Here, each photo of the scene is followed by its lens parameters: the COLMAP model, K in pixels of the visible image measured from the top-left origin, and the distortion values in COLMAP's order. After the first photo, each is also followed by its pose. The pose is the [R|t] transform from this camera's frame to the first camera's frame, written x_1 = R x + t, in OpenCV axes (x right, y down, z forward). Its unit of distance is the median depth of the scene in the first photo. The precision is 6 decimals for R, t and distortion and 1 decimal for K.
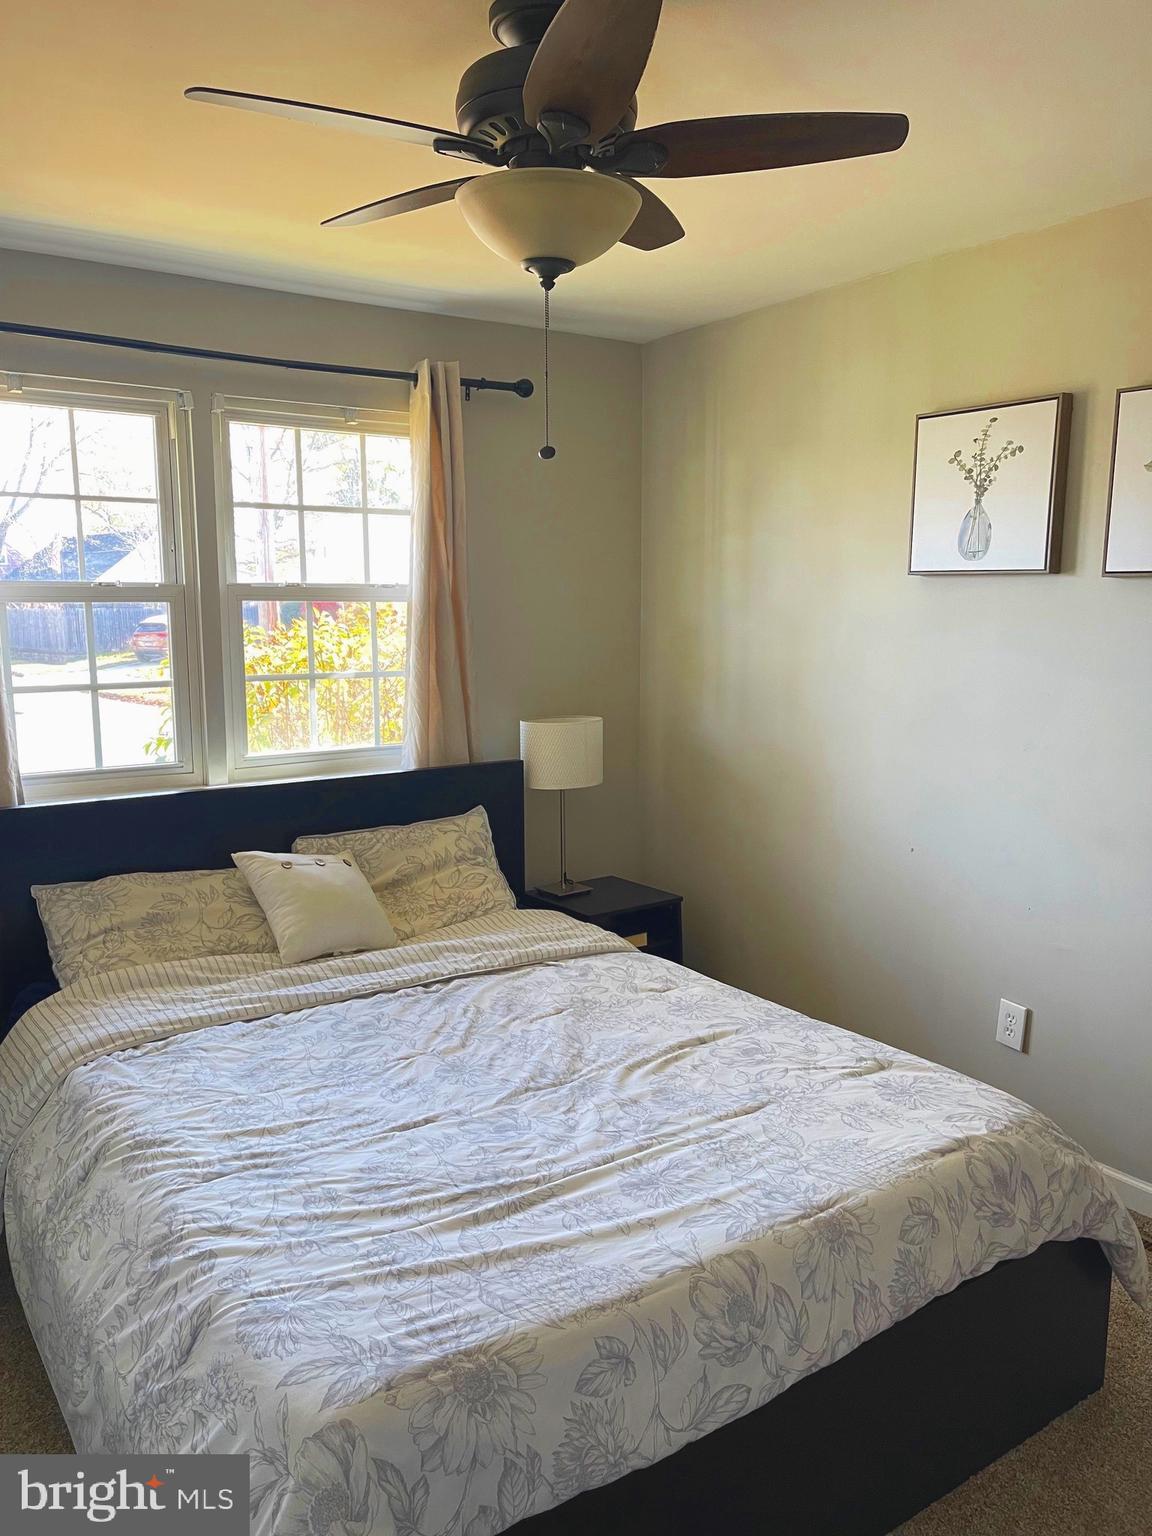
lens RADIAL K [[1179.5, 0, 571.3], [0, 1179.5, 772.6], [0, 0, 1]] dist [0.048938, -0.033709]
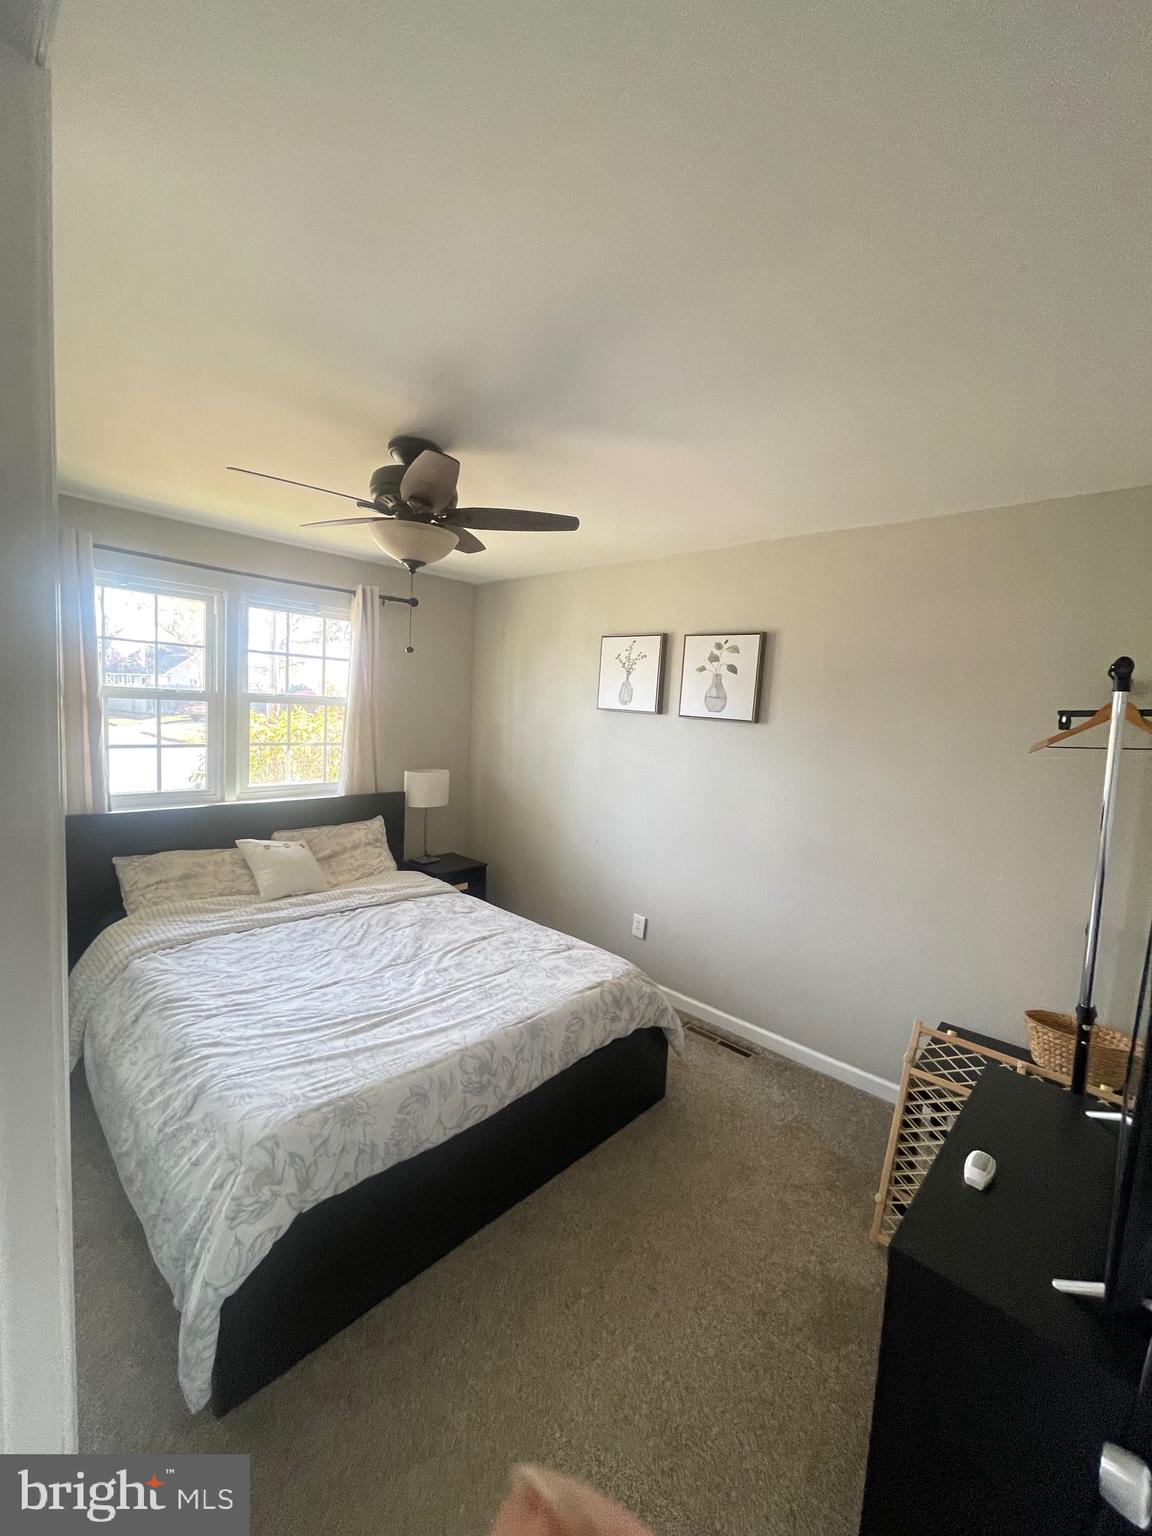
lens RADIAL K [[639.3, 0, 586.1], [0, 639.3, 755.1], [0, 0, 1]] dist [0.004201, -0.001829]
pose [[0.978303, 0.037519, 0.203756, 0.049672], [-0.026087, 0.997946, -0.058503, -0.025362], [-0.205533, 0.051919, 0.977272, -0.116372]]
